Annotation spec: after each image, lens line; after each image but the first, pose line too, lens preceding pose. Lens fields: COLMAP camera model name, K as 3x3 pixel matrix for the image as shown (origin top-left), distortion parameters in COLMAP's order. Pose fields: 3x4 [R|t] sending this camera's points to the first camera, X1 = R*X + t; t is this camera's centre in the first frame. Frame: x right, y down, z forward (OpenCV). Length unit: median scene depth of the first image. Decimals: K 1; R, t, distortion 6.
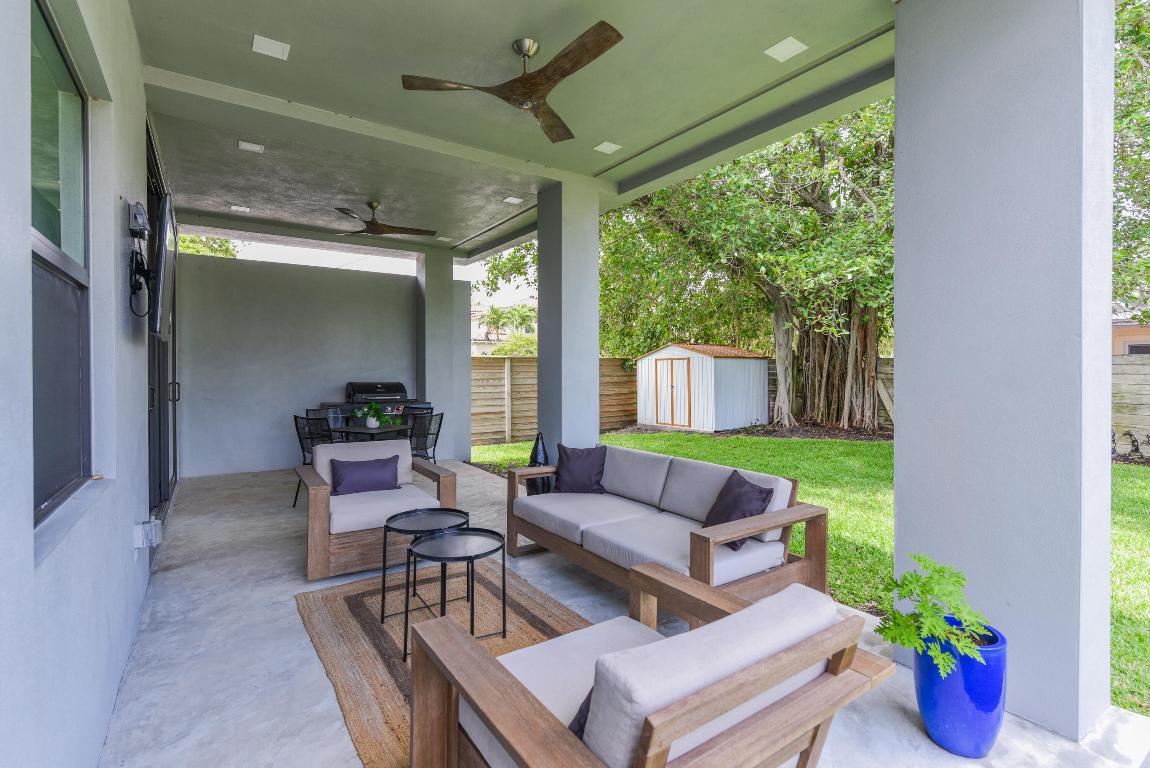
lens RADIAL K [[535.5, 0, 579.4], [0, 535.5, 373.0], [0, 0, 1]] dist [0.013385, 0.000116]
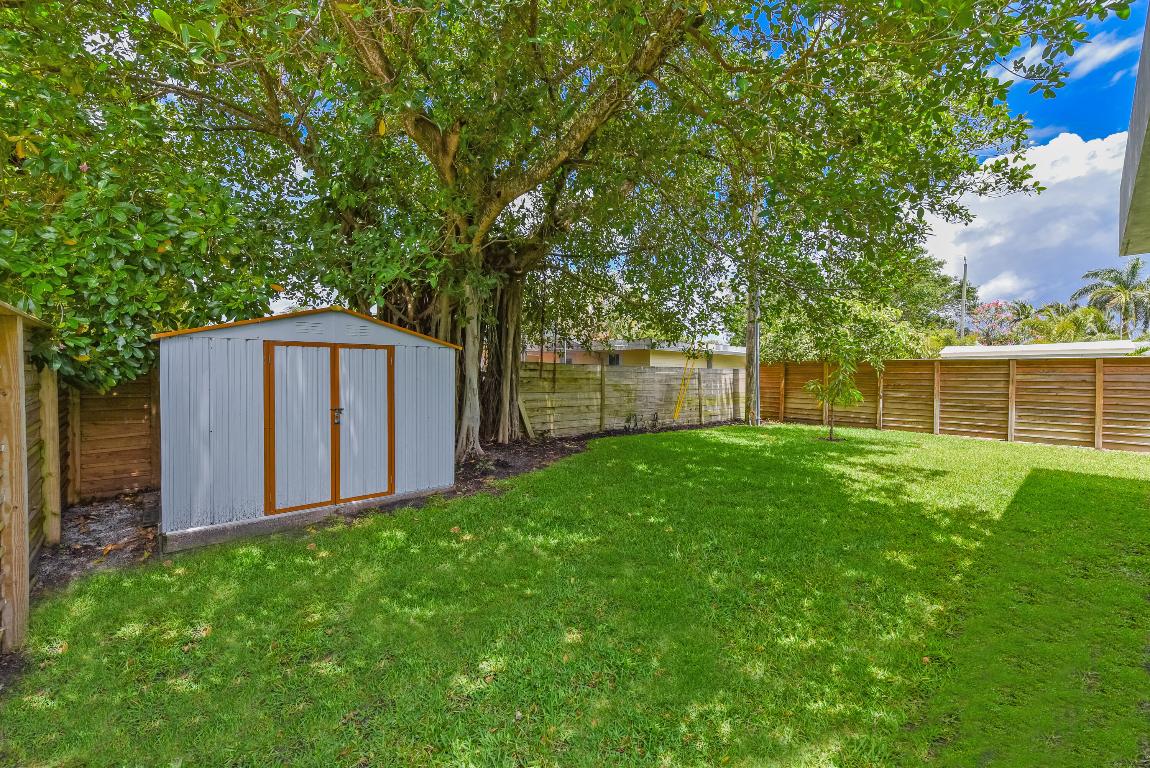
lens RADIAL K [[472.7, 0, 575.0], [0, 472.7, 384.0], [0, 0, 1]] dist [-0.000002, -0.000018]
pose [[-0.128312, -0.017656, 0.991577, -0.335258], [0.000423, 0.999840, 0.017858, -0.004119], [-0.991734, 0.002711, -0.128284, 1.319674]]
